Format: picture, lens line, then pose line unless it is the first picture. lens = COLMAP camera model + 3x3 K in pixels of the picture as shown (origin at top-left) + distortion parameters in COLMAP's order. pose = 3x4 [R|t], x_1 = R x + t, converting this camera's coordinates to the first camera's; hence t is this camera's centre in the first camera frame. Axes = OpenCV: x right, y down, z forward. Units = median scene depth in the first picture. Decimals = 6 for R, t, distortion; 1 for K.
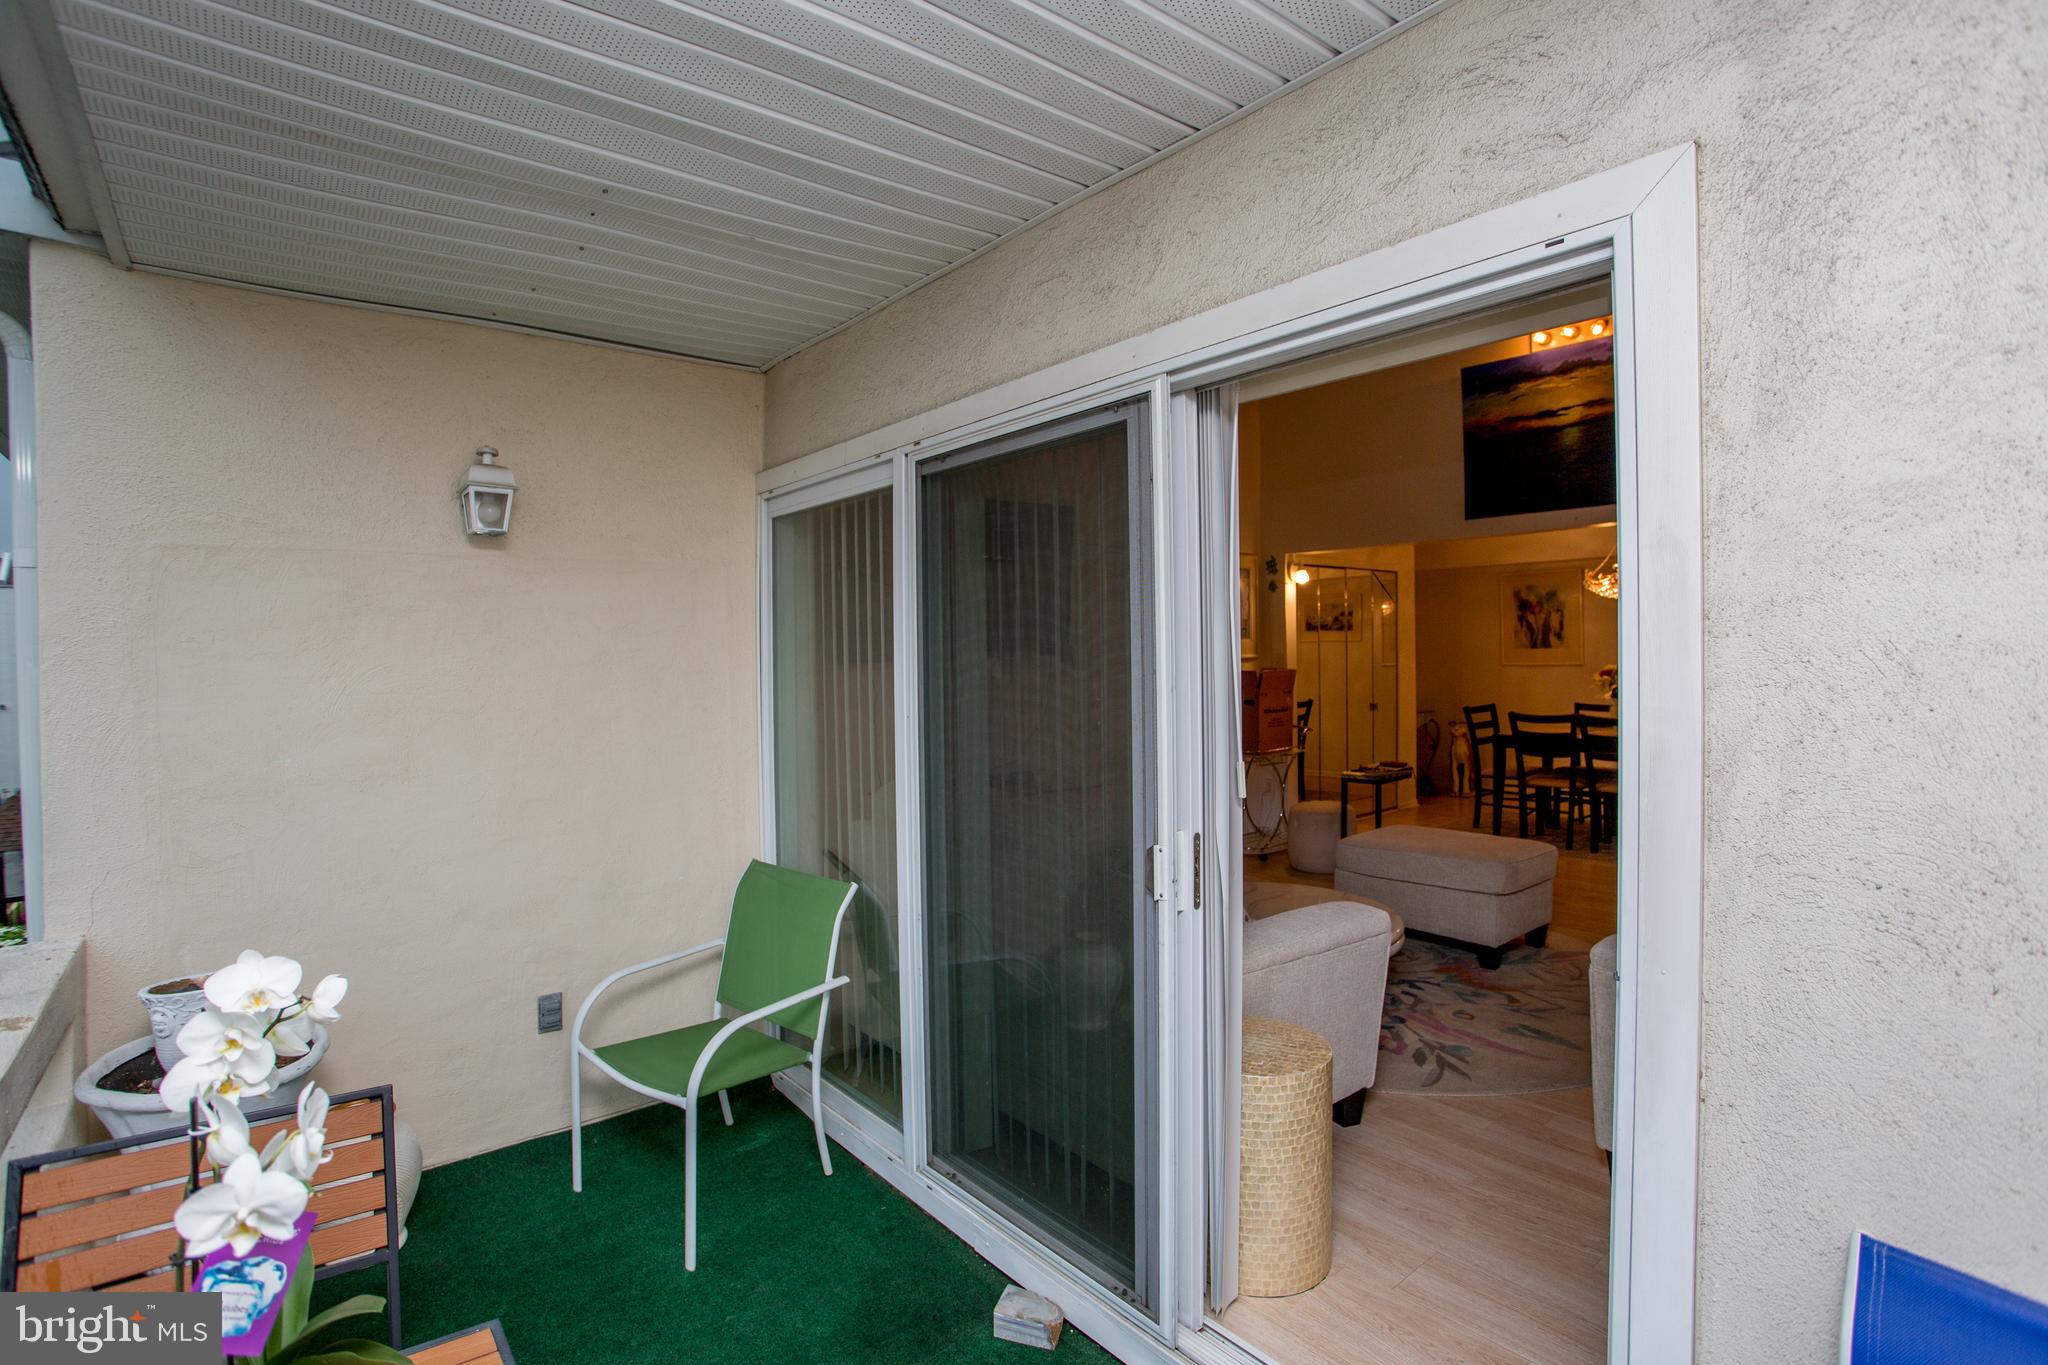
lens RADIAL K [[977.7, 0, 1020.3], [0, 977.7, 676.7], [0, 0, 1]] dist [-0.088597, 0.032133]
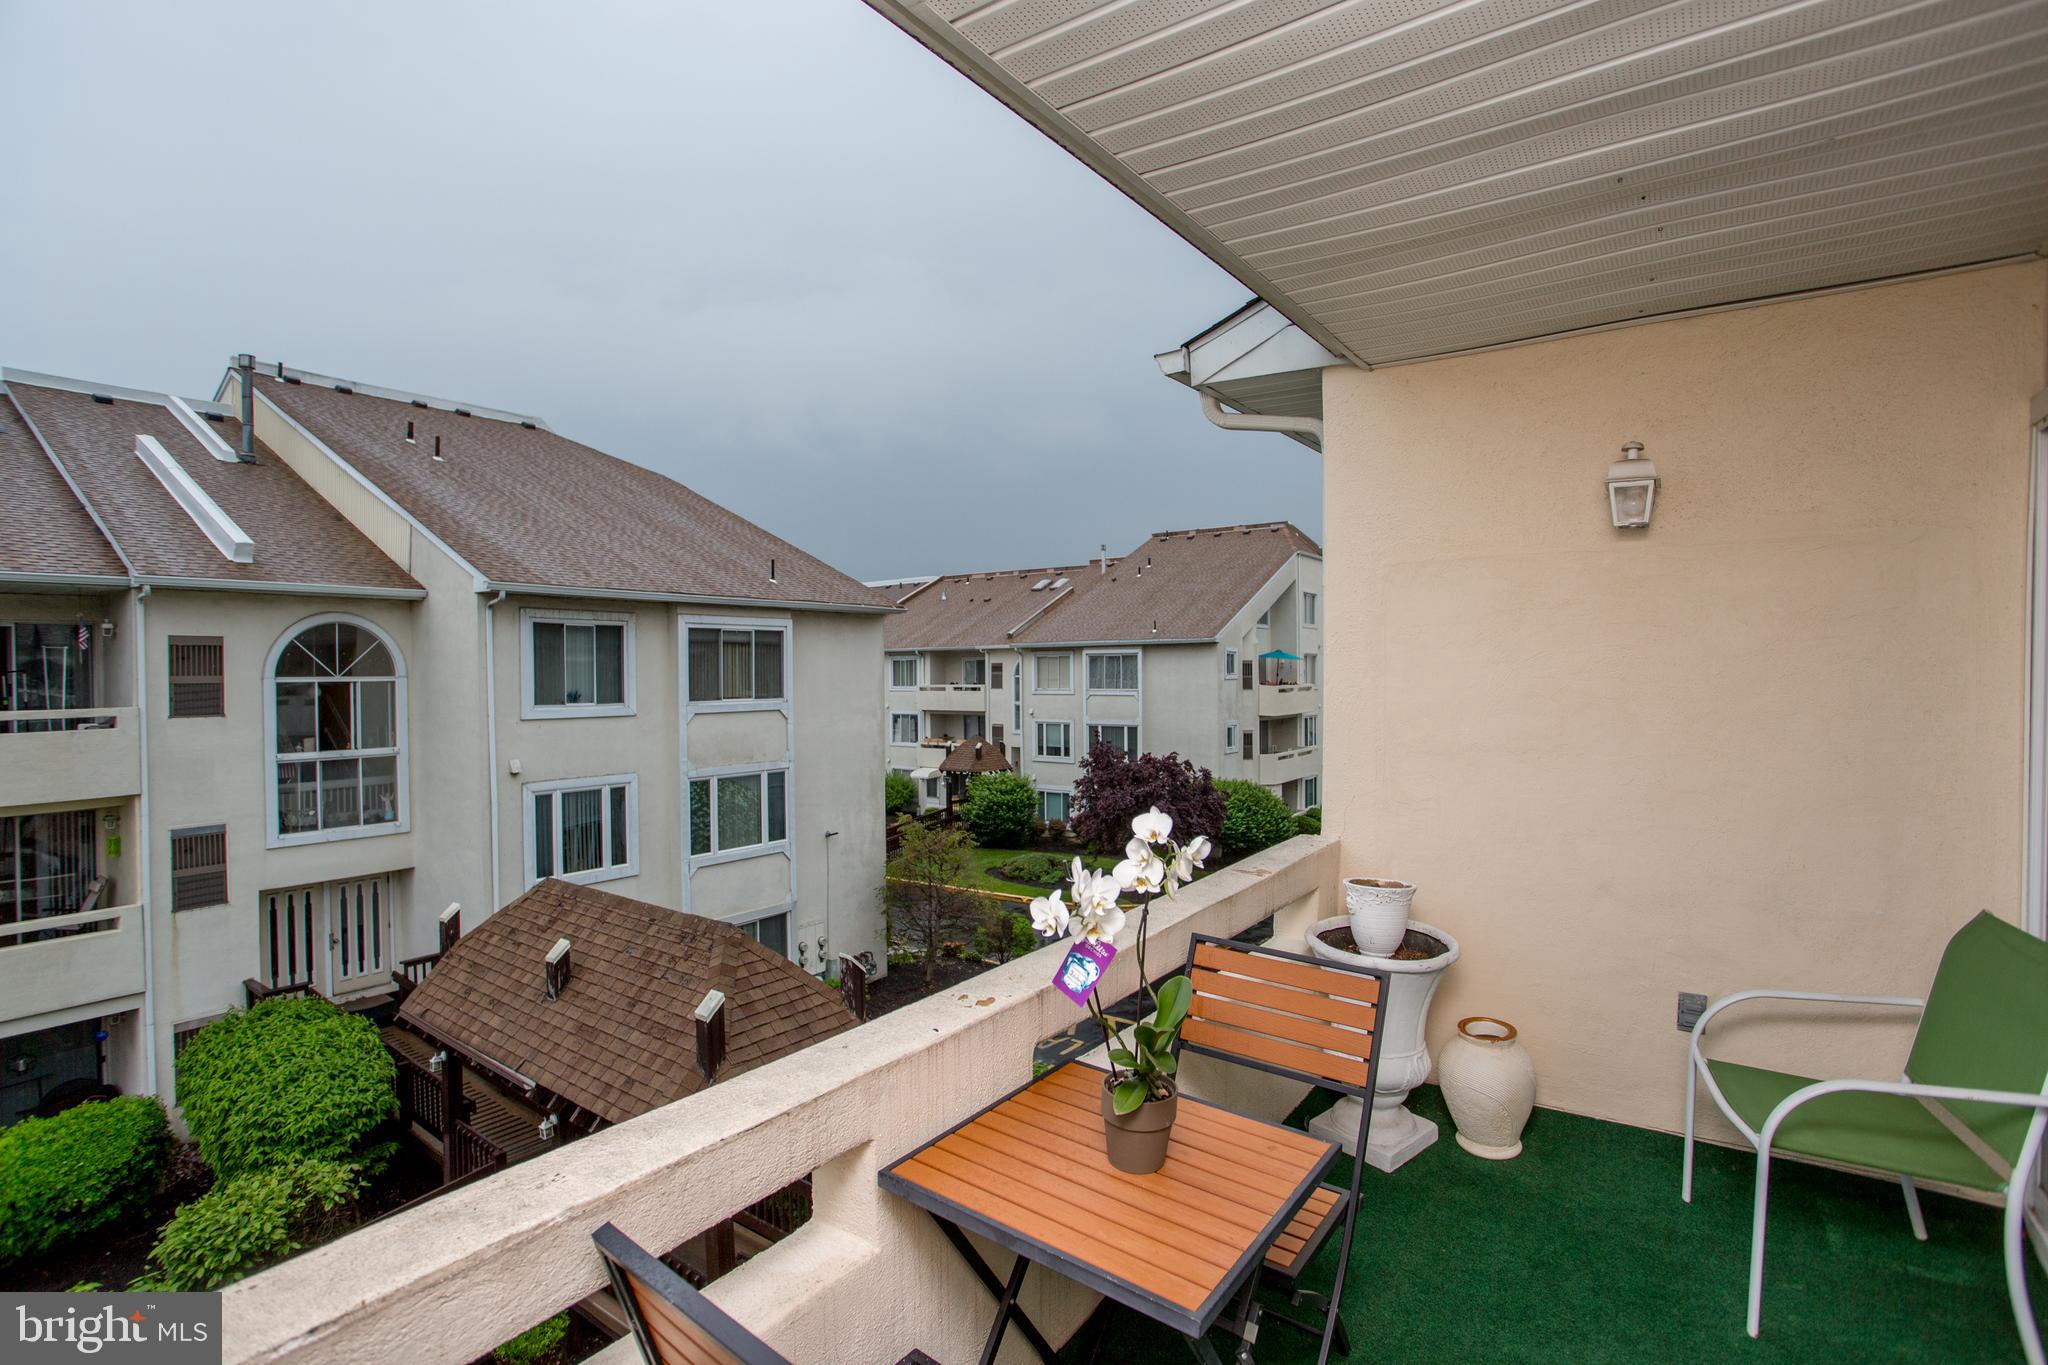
lens RADIAL K [[977.7, 0, 1020.3], [0, 977.7, 676.7], [0, 0, 1]] dist [-0.088597, 0.032133]
pose [[0.261689, 0.023581, -0.964864, 0.262196], [-0.021622, 0.999594, 0.018565, 0.008666], [0.964910, 0.016004, 0.262092, 0.091549]]
